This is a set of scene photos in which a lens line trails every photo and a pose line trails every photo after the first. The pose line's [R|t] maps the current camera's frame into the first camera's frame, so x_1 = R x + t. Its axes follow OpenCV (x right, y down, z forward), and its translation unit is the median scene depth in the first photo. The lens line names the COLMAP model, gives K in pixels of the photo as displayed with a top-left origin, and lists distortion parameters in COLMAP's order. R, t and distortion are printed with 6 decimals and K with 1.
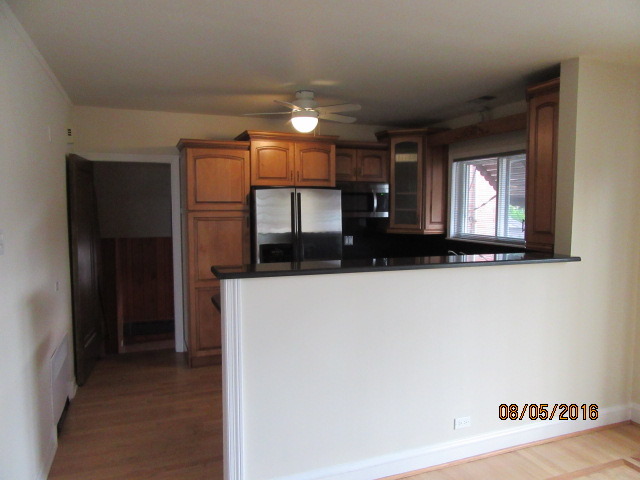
lens RADIAL K [[472.8, 0, 320.0], [0, 472.8, 240.0], [0, 0, 1]] dist [0.003020, -0.003523]
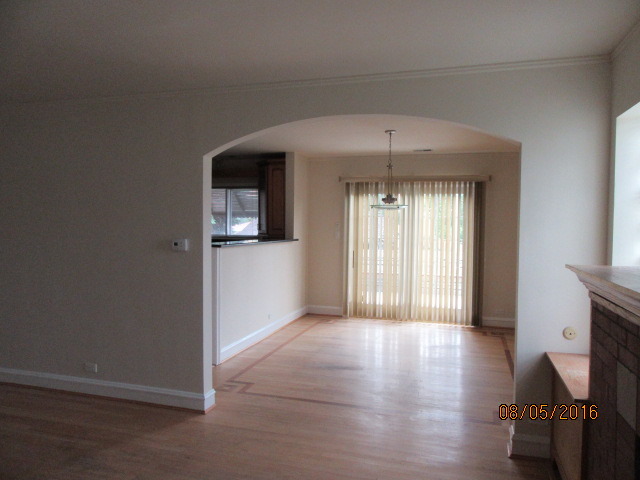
lens RADIAL K [[472.8, 0, 320.0], [0, 472.8, 240.0], [0, 0, 1]] dist [0.003020, -0.003523]
pose [[0.614116, -0.010050, 0.789152, -0.726882], [0.043555, 0.998827, -0.021173, 0.058190], [-0.788013, 0.047374, 0.613833, -0.297352]]
